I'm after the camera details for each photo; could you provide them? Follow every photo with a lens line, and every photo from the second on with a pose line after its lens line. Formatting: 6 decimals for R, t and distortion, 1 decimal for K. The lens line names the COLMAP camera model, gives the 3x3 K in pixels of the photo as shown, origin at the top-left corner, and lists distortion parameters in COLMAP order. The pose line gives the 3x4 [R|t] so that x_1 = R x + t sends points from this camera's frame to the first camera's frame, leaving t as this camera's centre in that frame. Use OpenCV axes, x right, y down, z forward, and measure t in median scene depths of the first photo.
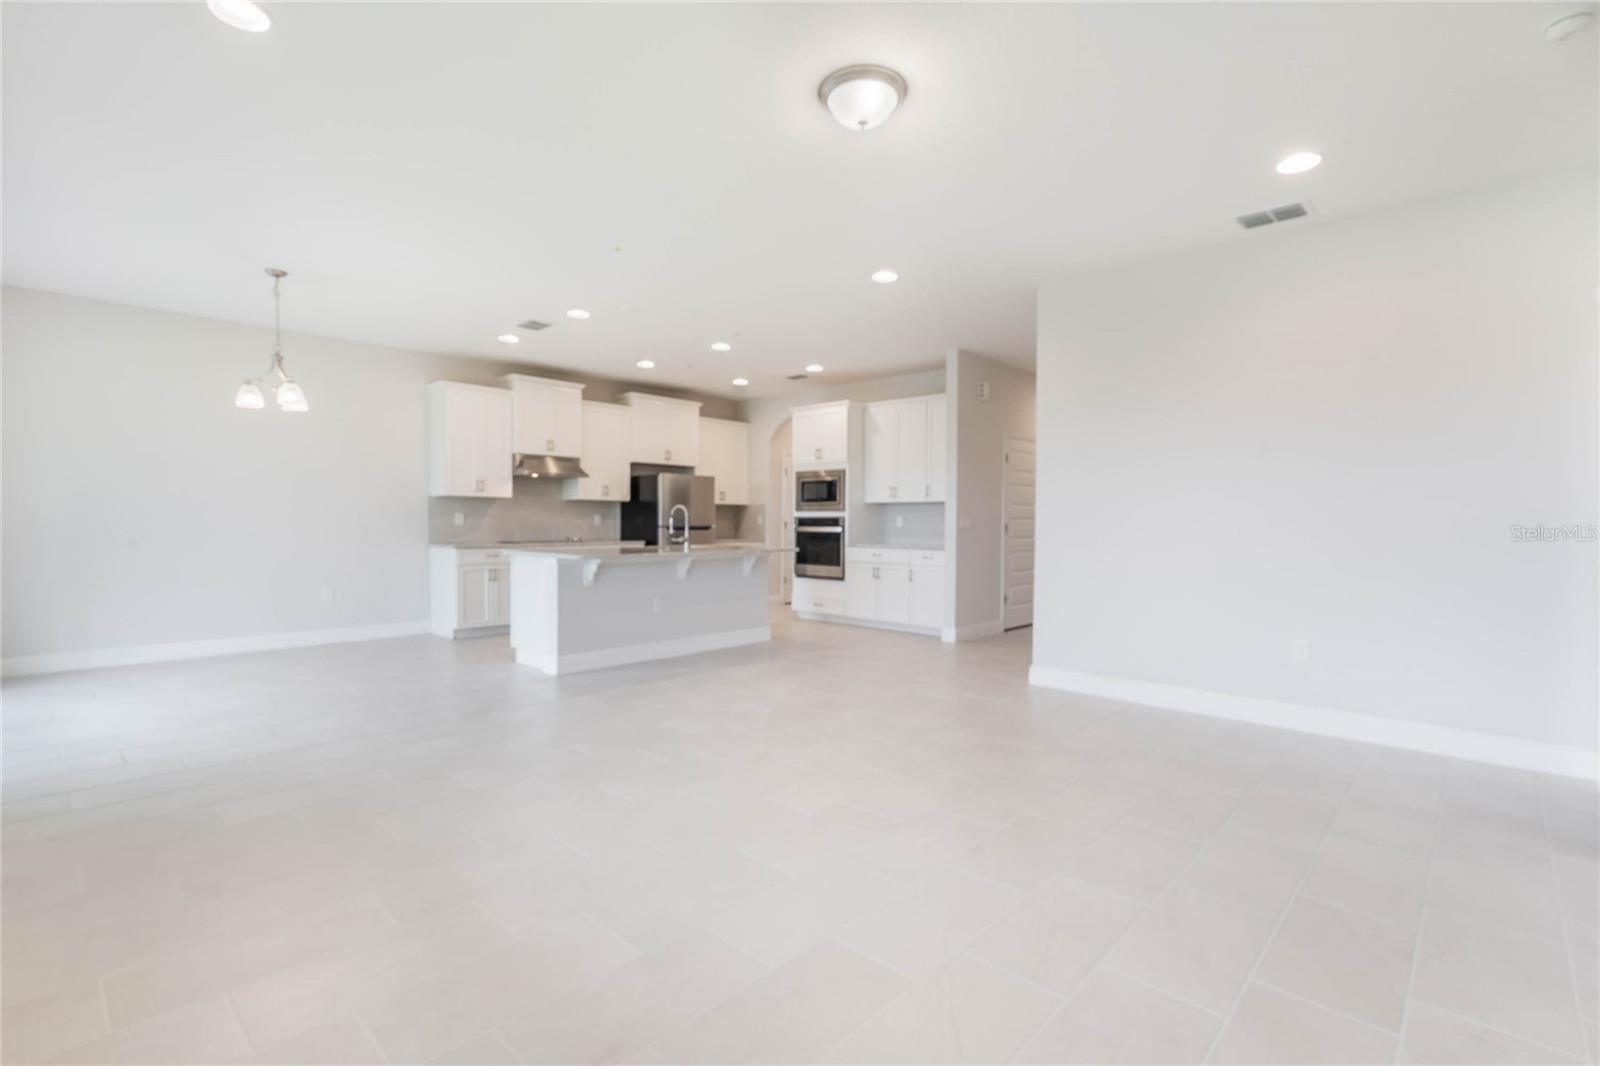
lens RADIAL K [[736.5, 0, 795.7], [0, 736.5, 531.2], [0, 0, 1]] dist [-0.004283, 0.001638]
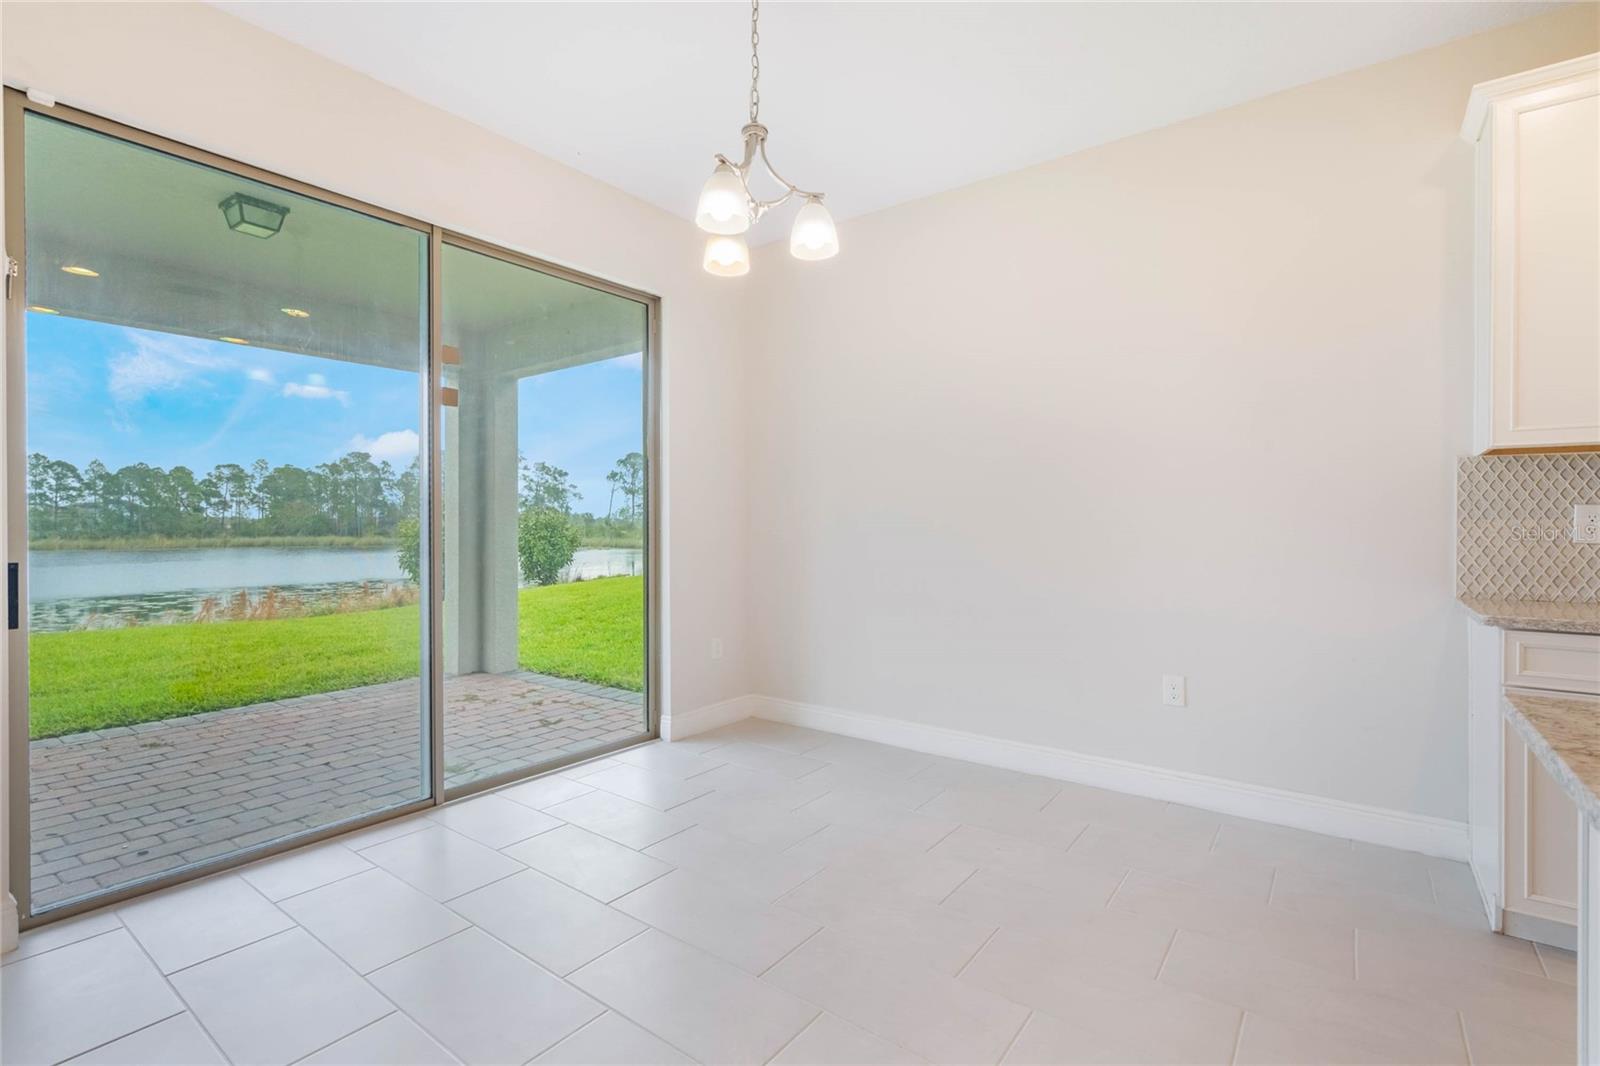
lens RADIAL K [[736.5, 0, 802.8], [0, 736.5, 525.1], [0, 0, 1]] dist [-0.004283, 0.001638]
pose [[0.116864, -0.006254, -0.993128, -0.176144], [-0.014422, 0.999864, -0.007993, -0.008275], [0.993043, 0.015257, 0.116758, 0.590694]]
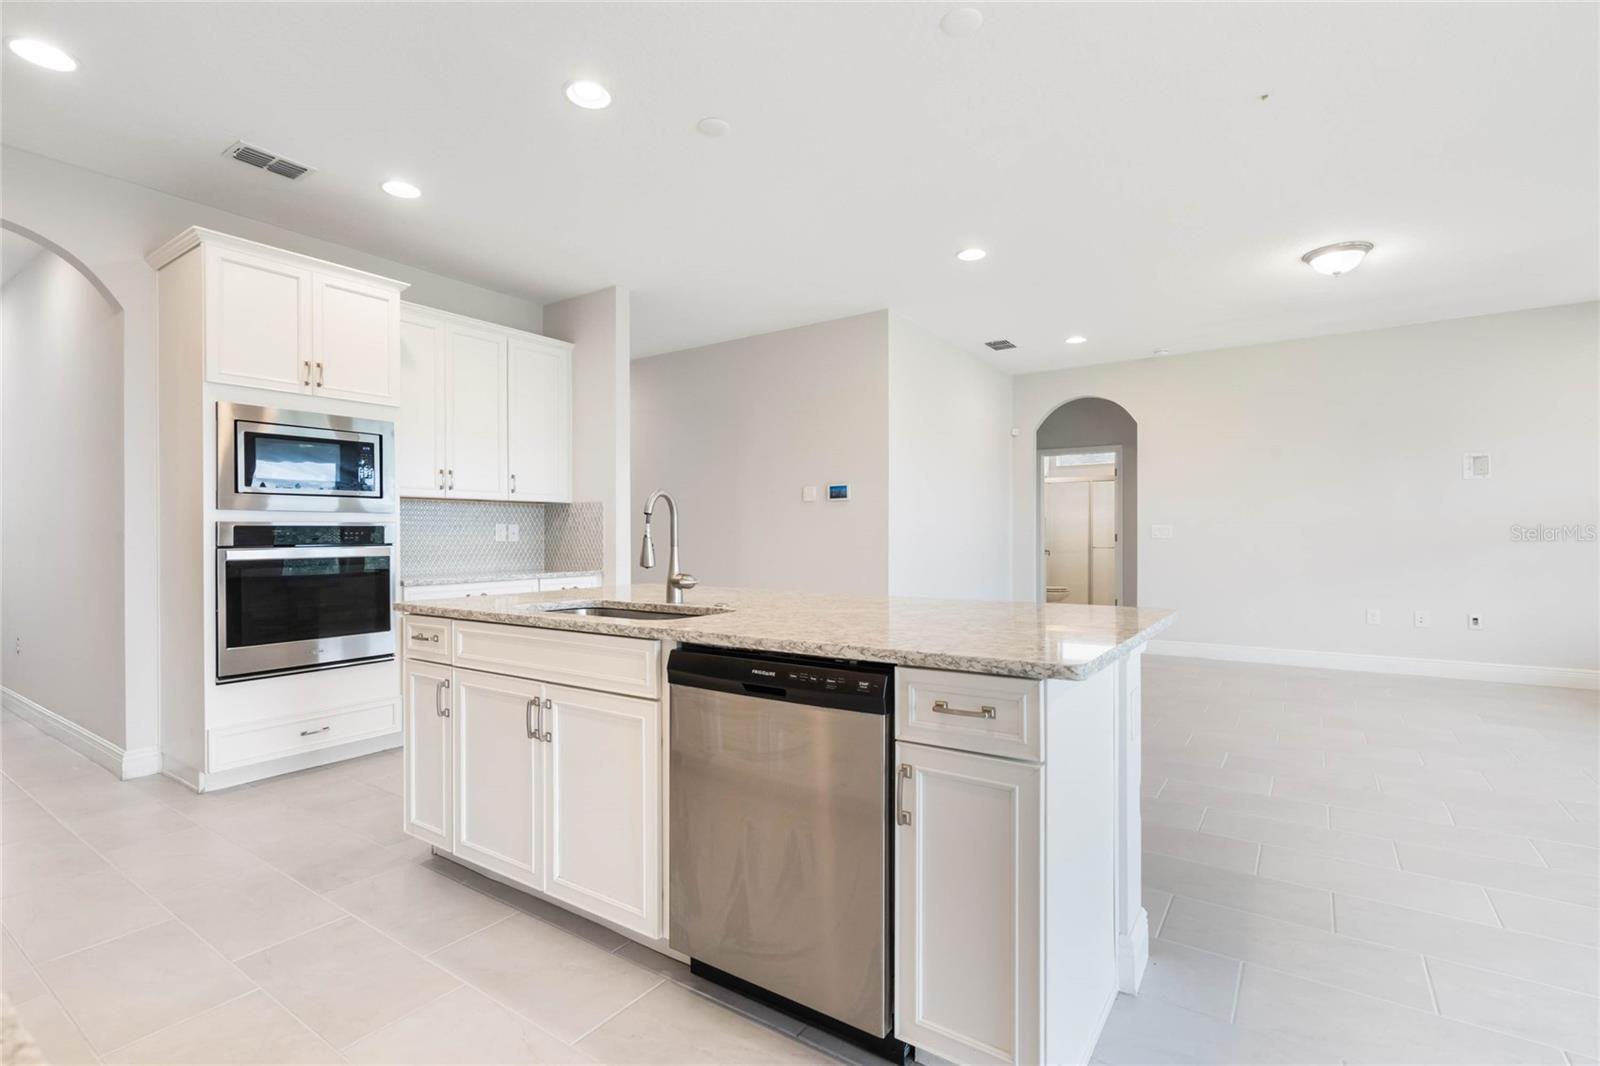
lens RADIAL K [[736.5, 0, 791.8], [0, 736.5, 529.5], [0, 0, 1]] dist [-0.004283, 0.001638]
pose [[-0.156946, 0.001072, 0.987607, -0.434538], [0.018166, 0.999833, 0.001801, -0.011916], [-0.987440, 0.018224, -0.156940, 0.811673]]
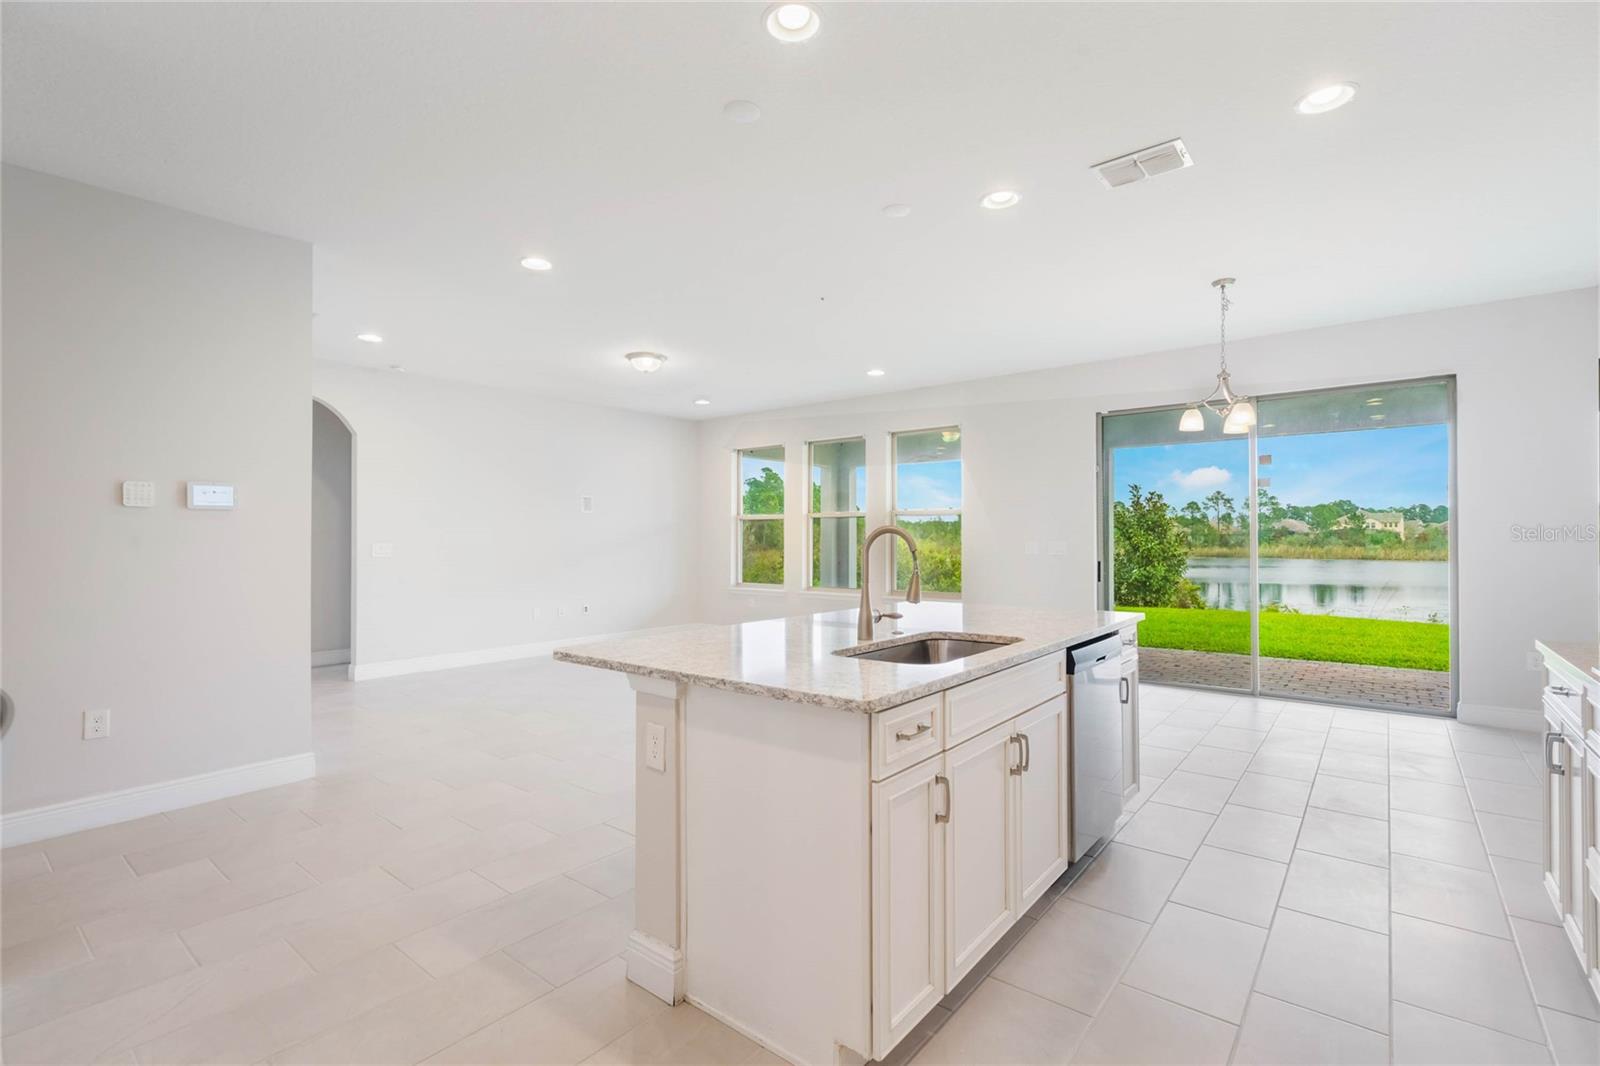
lens RADIAL K [[736.5, 0, 798.0], [0, 736.5, 534.6], [0, 0, 1]] dist [-0.004283, 0.001638]
pose [[-0.996552, -0.003933, -0.082878, -0.066595], [-0.004830, 0.999932, 0.010628, -0.027872], [0.082831, 0.010992, -0.996503, 1.115021]]
